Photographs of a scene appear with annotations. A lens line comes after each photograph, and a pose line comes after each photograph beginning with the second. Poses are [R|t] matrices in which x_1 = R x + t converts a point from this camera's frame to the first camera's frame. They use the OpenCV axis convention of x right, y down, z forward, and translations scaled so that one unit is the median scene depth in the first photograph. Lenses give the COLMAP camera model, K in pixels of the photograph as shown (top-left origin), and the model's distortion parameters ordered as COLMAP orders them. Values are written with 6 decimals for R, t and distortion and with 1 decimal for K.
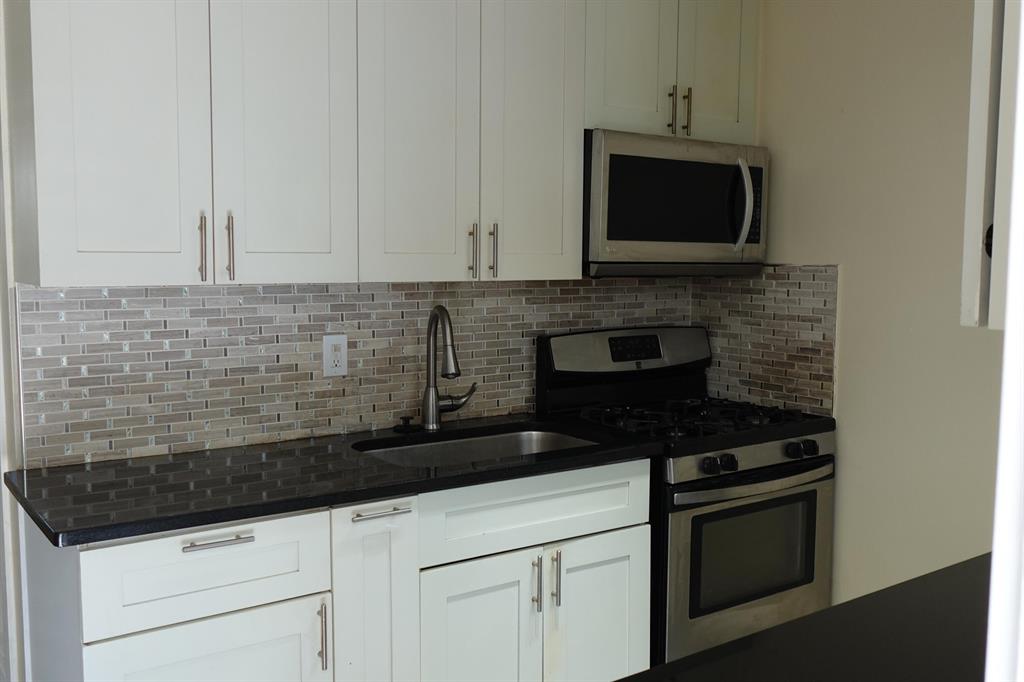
lens RADIAL K [[967.1, 0, 512.0], [0, 967.1, 341.0], [0, 0, 1]] dist [-0.005725, -0.001315]
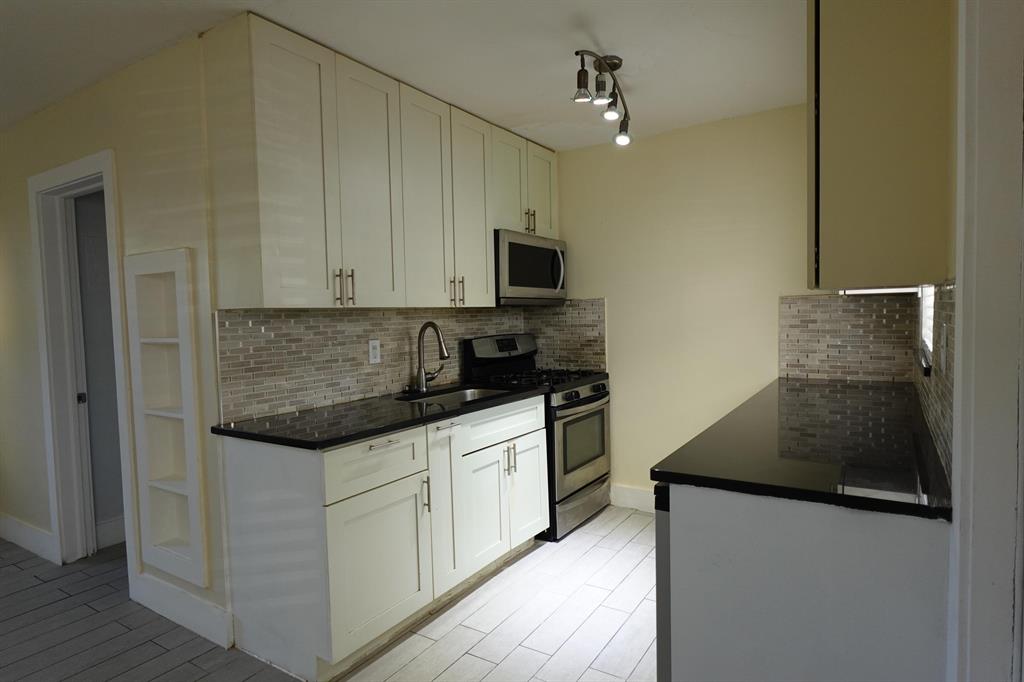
lens RADIAL K [[577.3, 0, 512.0], [0, 577.3, 341.0], [0, 0, 1]] dist [-0.002175, -0.000345]
pose [[0.930953, -0.046286, 0.362195, -0.315915], [0.063615, 0.997323, -0.036058, 0.047202], [-0.359556, 0.056609, 0.931405, -0.074341]]
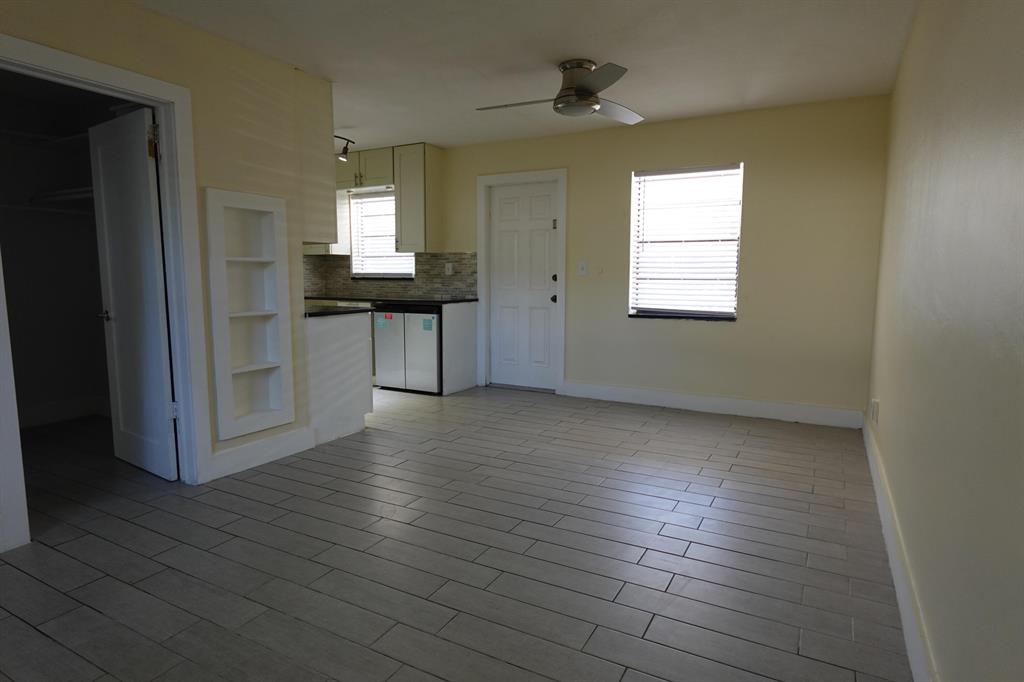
lens RADIAL K [[577.3, 0, 512.0], [0, 577.3, 341.0], [0, 0, 1]] dist [-0.002175, -0.000345]
pose [[-0.423320, -0.110966, 0.899159, -1.746663], [0.079770, 0.984051, 0.158998, 0.003146], [-0.902462, 0.139033, -0.407717, 0.912548]]
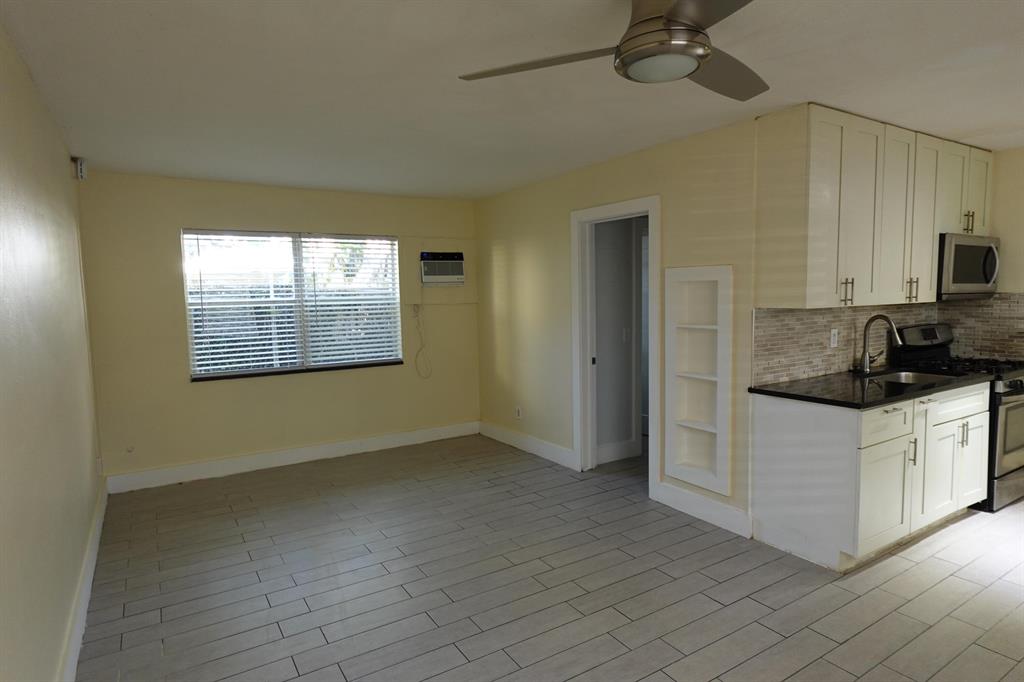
lens RADIAL K [[577.3, 0, 512.0], [0, 577.3, 341.0], [0, 0, 1]] dist [-0.002175, -0.000345]
pose [[0.997437, -0.020061, -0.068676, -0.797668], [0.019578, 0.999779, -0.007695, 0.016322], [0.068815, 0.006330, 0.997609, -0.366588]]
